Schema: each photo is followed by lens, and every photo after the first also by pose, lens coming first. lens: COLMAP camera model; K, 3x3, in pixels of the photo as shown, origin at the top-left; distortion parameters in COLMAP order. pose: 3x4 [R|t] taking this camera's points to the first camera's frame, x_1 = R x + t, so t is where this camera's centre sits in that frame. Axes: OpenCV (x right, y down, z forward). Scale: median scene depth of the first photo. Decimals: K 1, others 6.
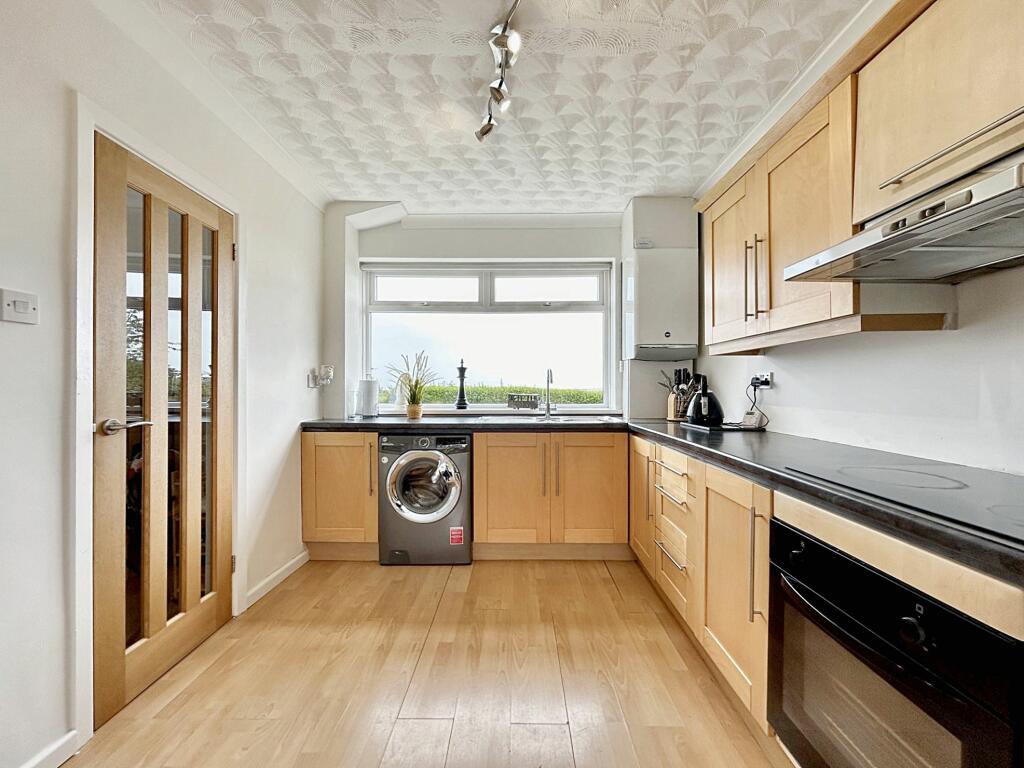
lens RADIAL K [[416.9, 0, 512.6], [0, 416.9, 384.6], [0, 0, 1]] dist [-0.000361, 0.000627]
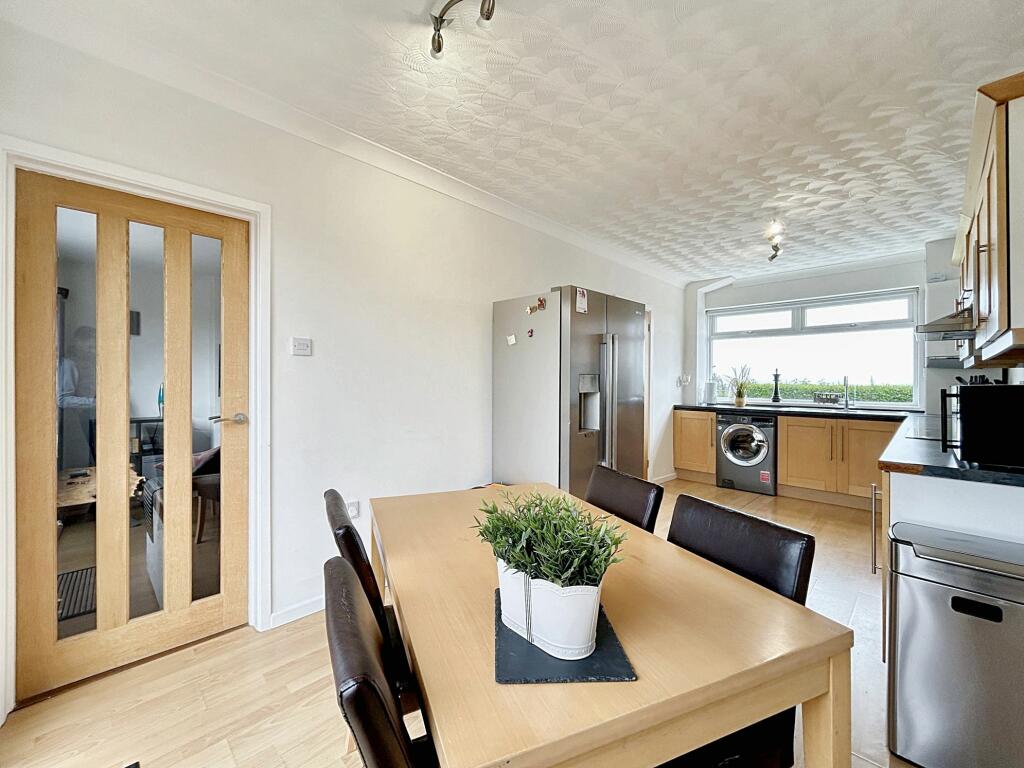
lens RADIAL K [[416.9, 0, 507.7], [0, 416.9, 380.6], [0, 0, 1]] dist [-0.000361, 0.000627]
pose [[0.704558, 0.005387, -0.709626, 0.309356], [-0.003659, 0.999985, 0.003958, -0.024821], [0.709637, -0.000192, 0.704567, -0.873872]]
